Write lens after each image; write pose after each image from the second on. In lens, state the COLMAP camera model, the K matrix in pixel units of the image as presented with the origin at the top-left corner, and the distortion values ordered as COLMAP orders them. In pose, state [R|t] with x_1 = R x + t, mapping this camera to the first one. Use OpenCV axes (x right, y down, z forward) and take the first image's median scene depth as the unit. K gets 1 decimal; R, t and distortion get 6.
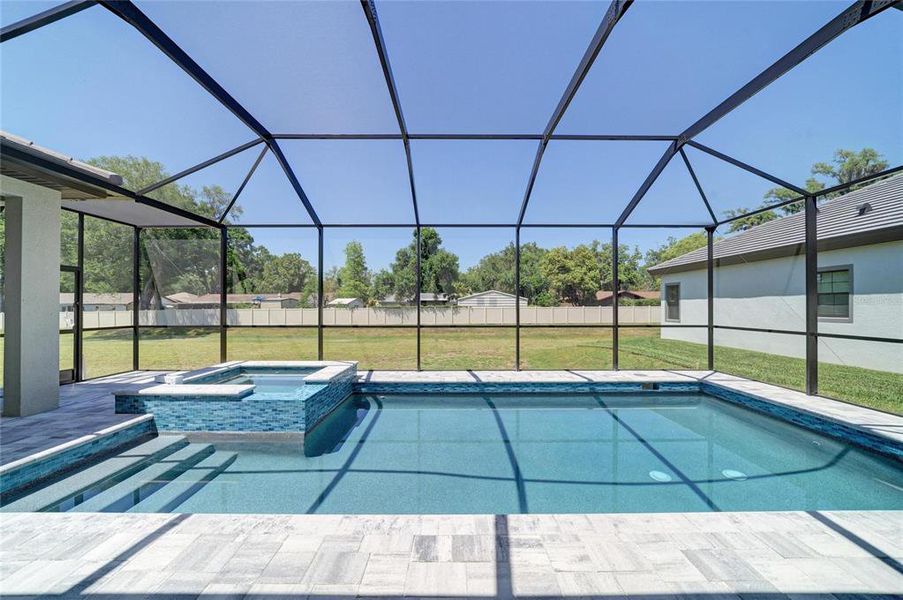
lens RADIAL K [[352.9, 0, 453.1], [0, 352.9, 303.7], [0, 0, 1]] dist [-0.023588, 0.005355]
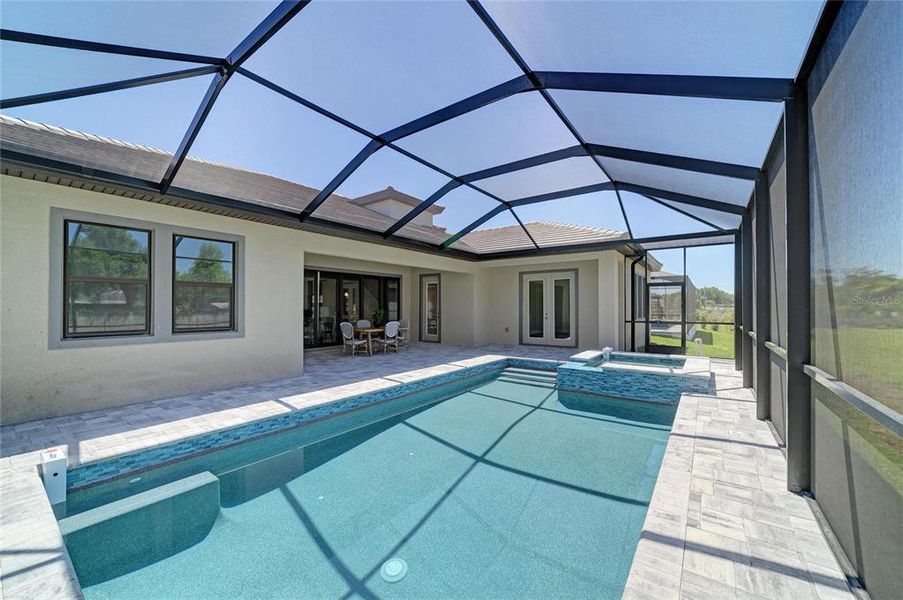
lens RADIAL K [[352.9, 0, 453.1], [0, 352.9, 303.7], [0, 0, 1]] dist [-0.023588, 0.005355]
pose [[-0.591506, -0.008603, -0.806254, 0.336712], [0.004032, 0.999899, -0.013627, 0.003396], [0.806290, -0.011312, -0.591412, 0.467655]]
